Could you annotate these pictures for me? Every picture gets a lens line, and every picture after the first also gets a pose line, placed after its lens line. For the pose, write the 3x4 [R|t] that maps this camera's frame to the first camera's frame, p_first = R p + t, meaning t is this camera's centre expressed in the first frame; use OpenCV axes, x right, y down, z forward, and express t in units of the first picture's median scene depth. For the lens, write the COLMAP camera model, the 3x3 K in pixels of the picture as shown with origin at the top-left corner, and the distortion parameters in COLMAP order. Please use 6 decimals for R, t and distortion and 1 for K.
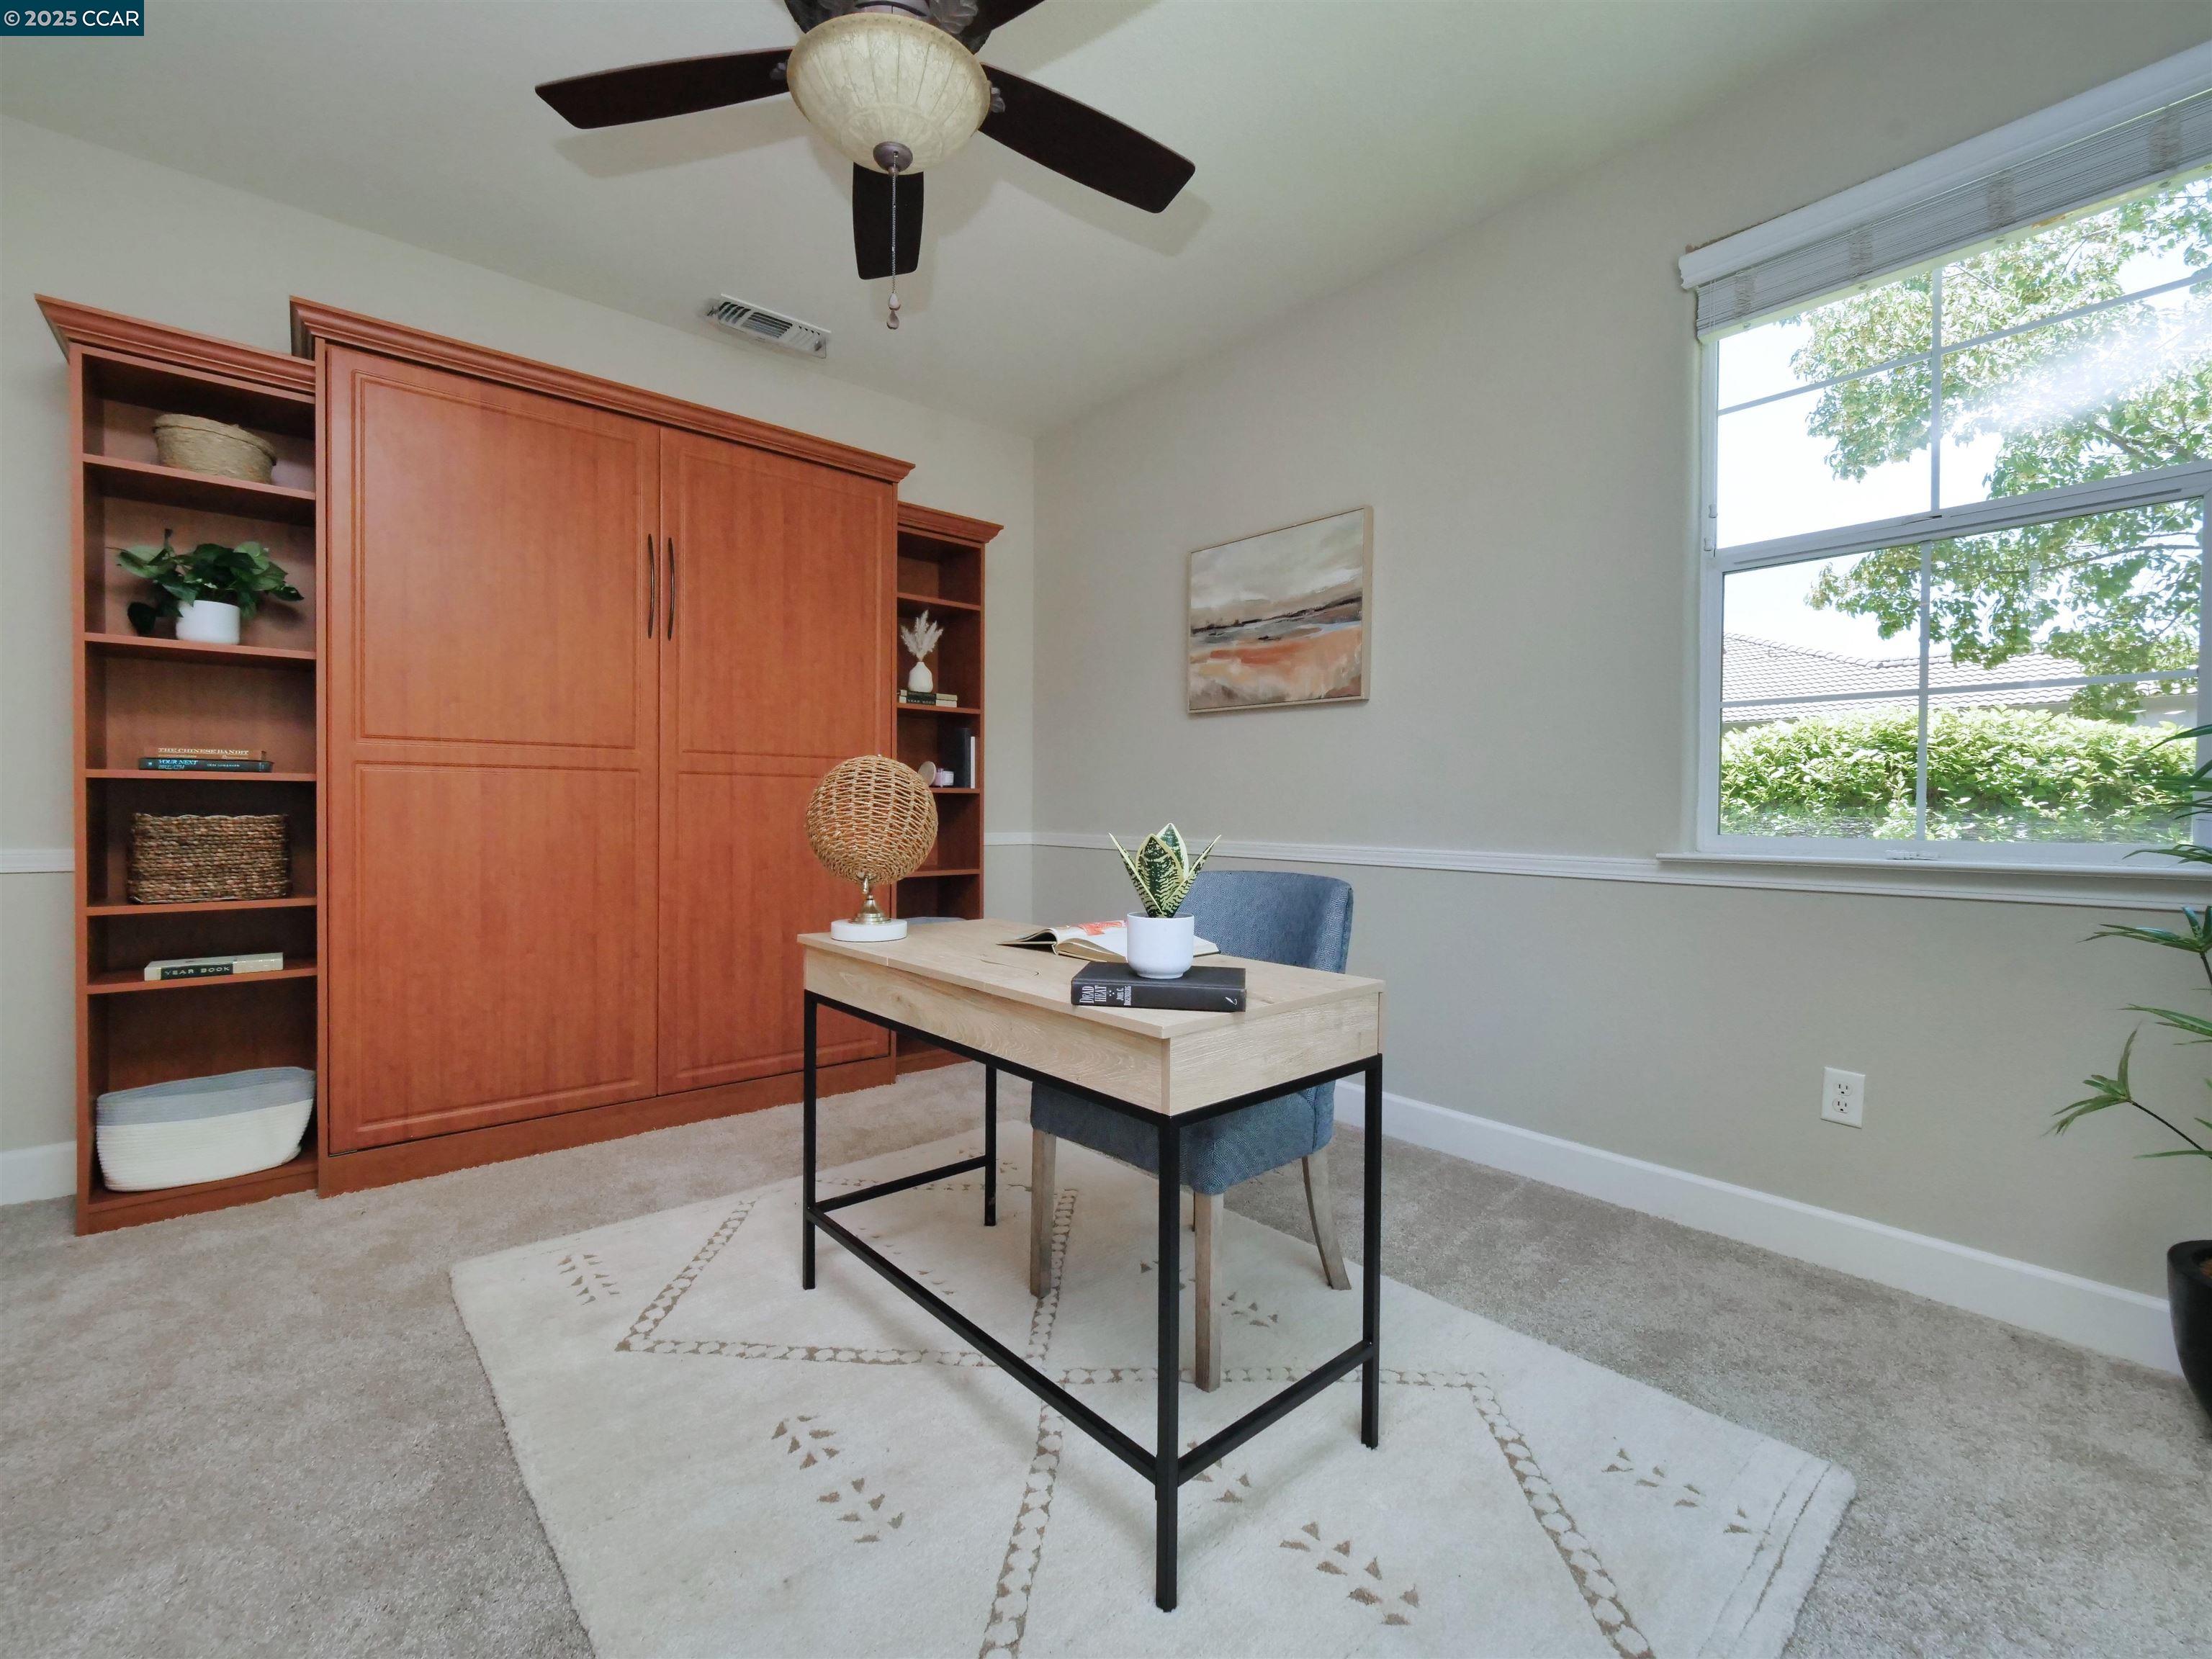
lens RADIAL K [[940.1, 0, 1077.7], [0, 940.1, 821.1], [0, 0, 1]] dist [-0.004587, 0.000709]
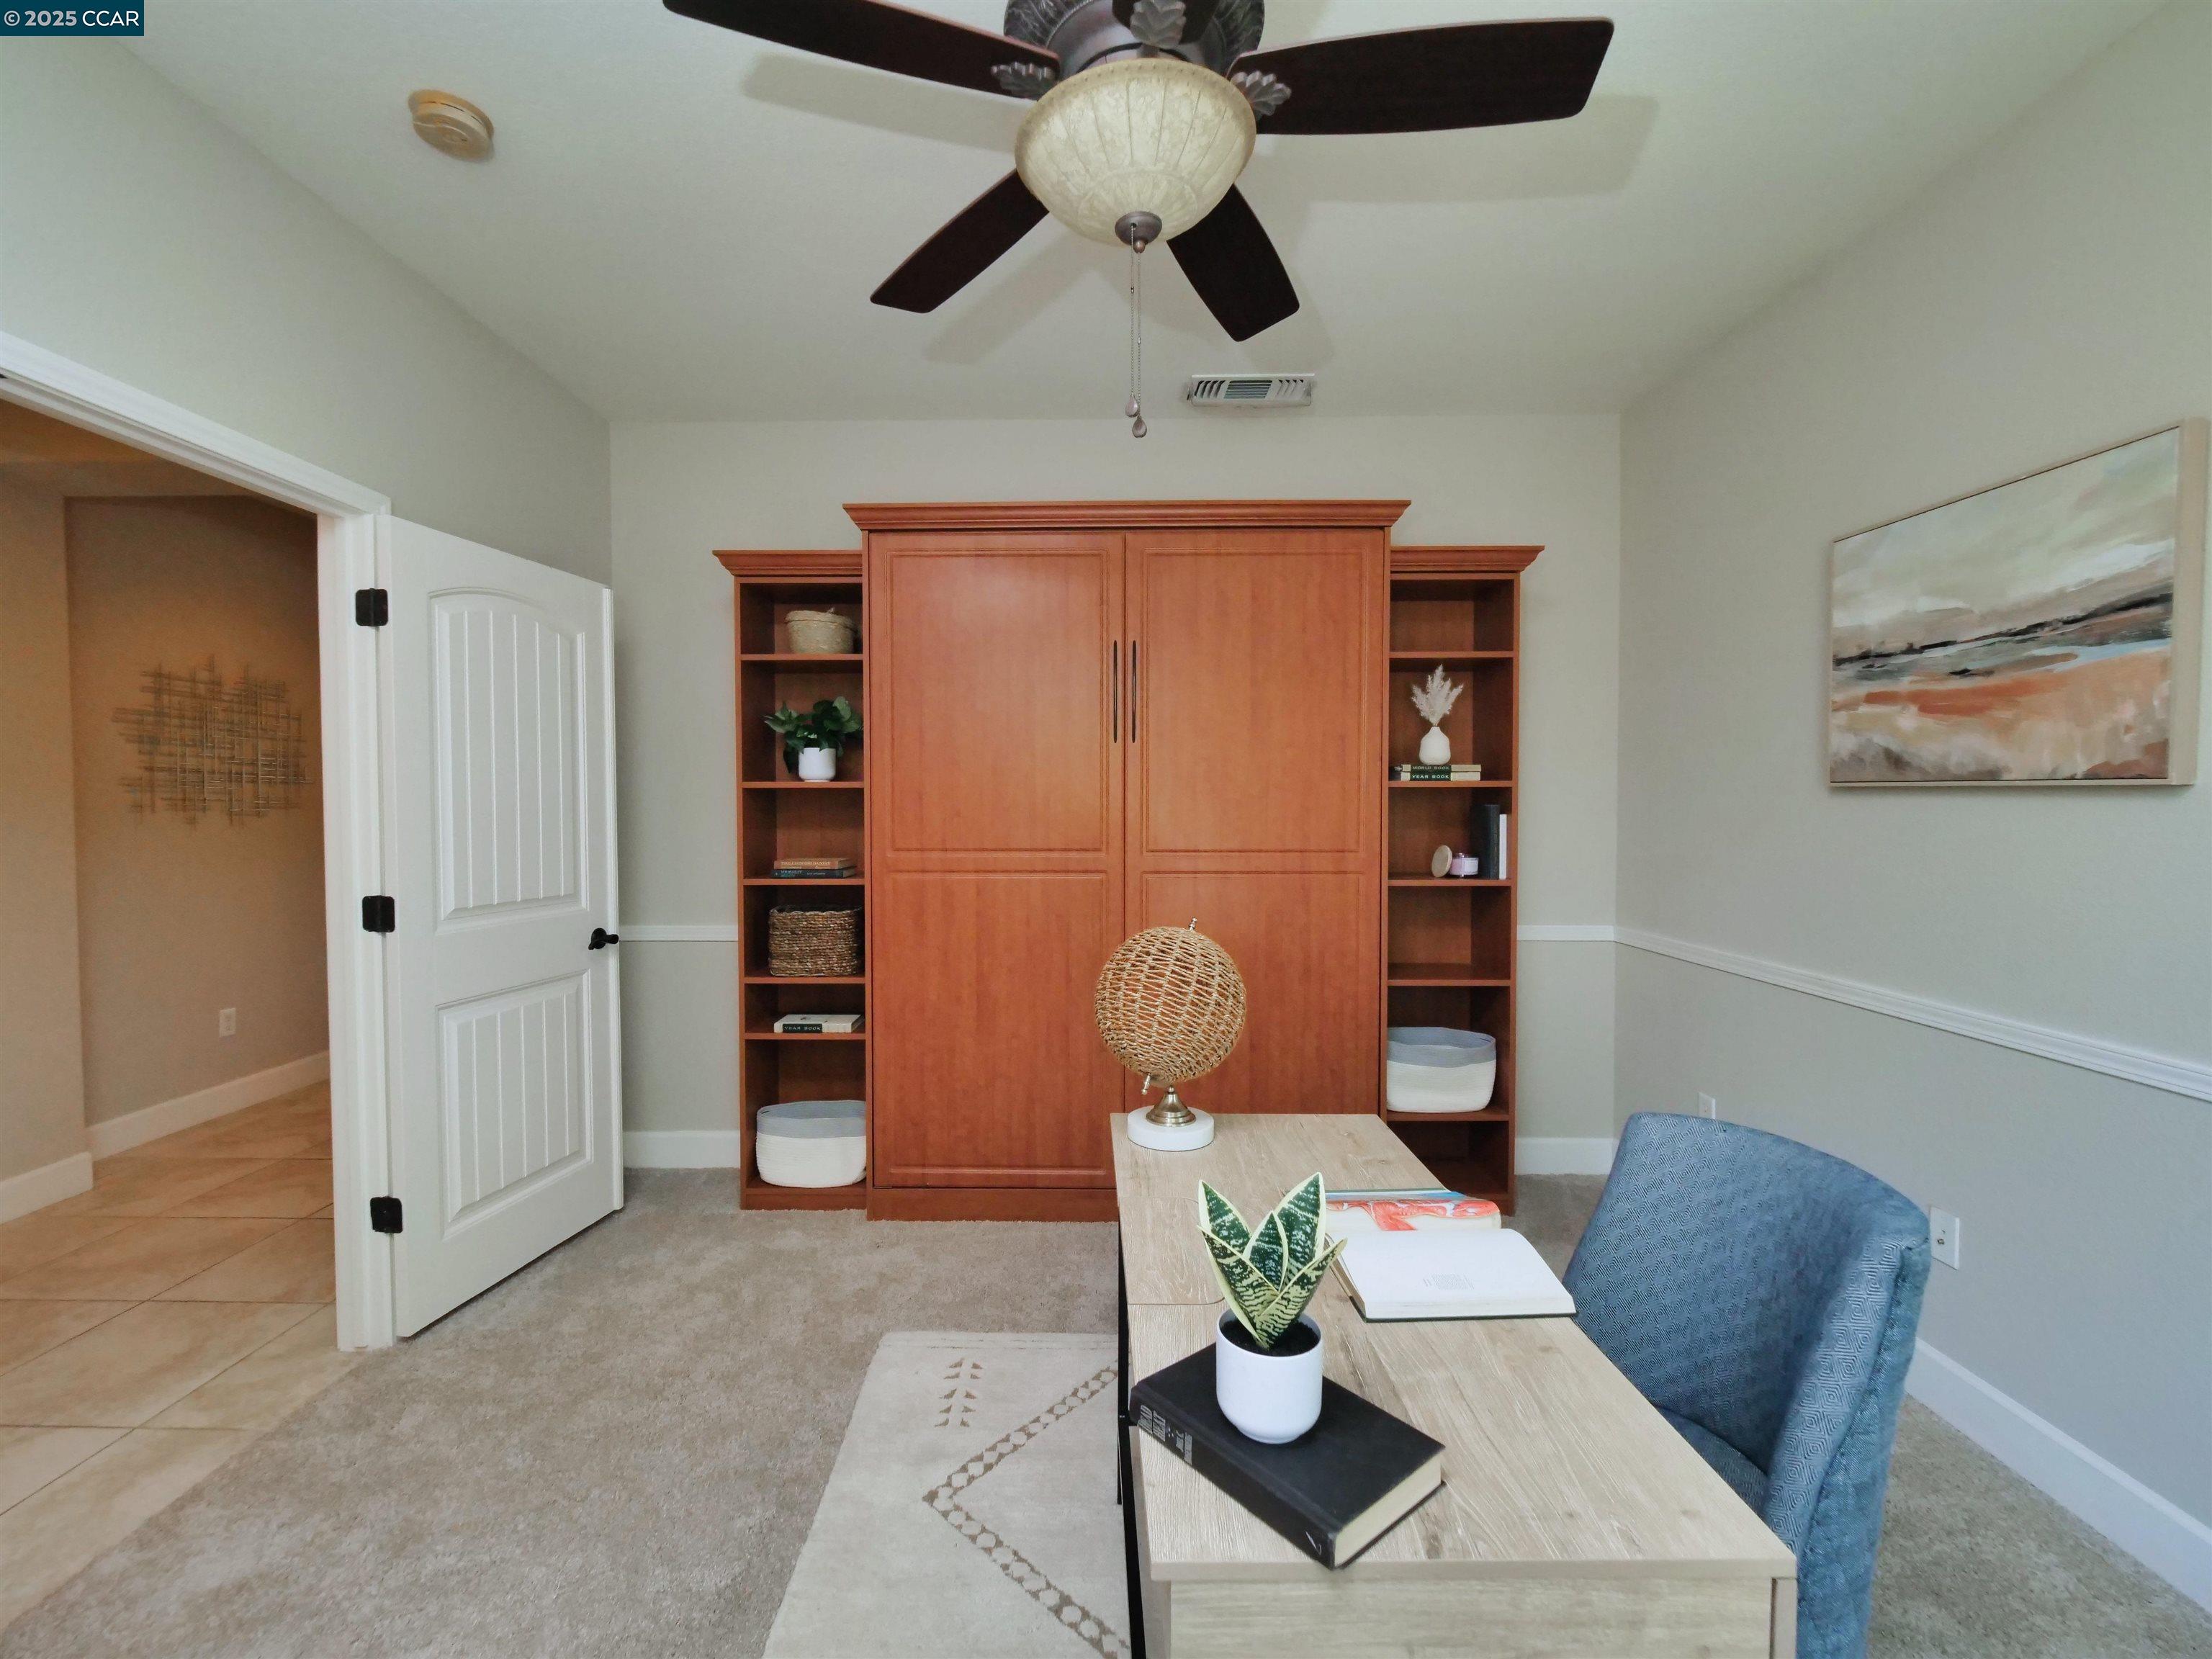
lens RADIAL K [[940.1, 0, 1094.8], [0, 940.1, 826.8], [0, 0, 1]] dist [-0.004587, 0.000709]
pose [[0.758992, 0.010722, -0.651012, 0.202293], [-0.002956, 0.999911, 0.013022, -0.121822], [0.651093, -0.007960, 0.758956, 0.218895]]
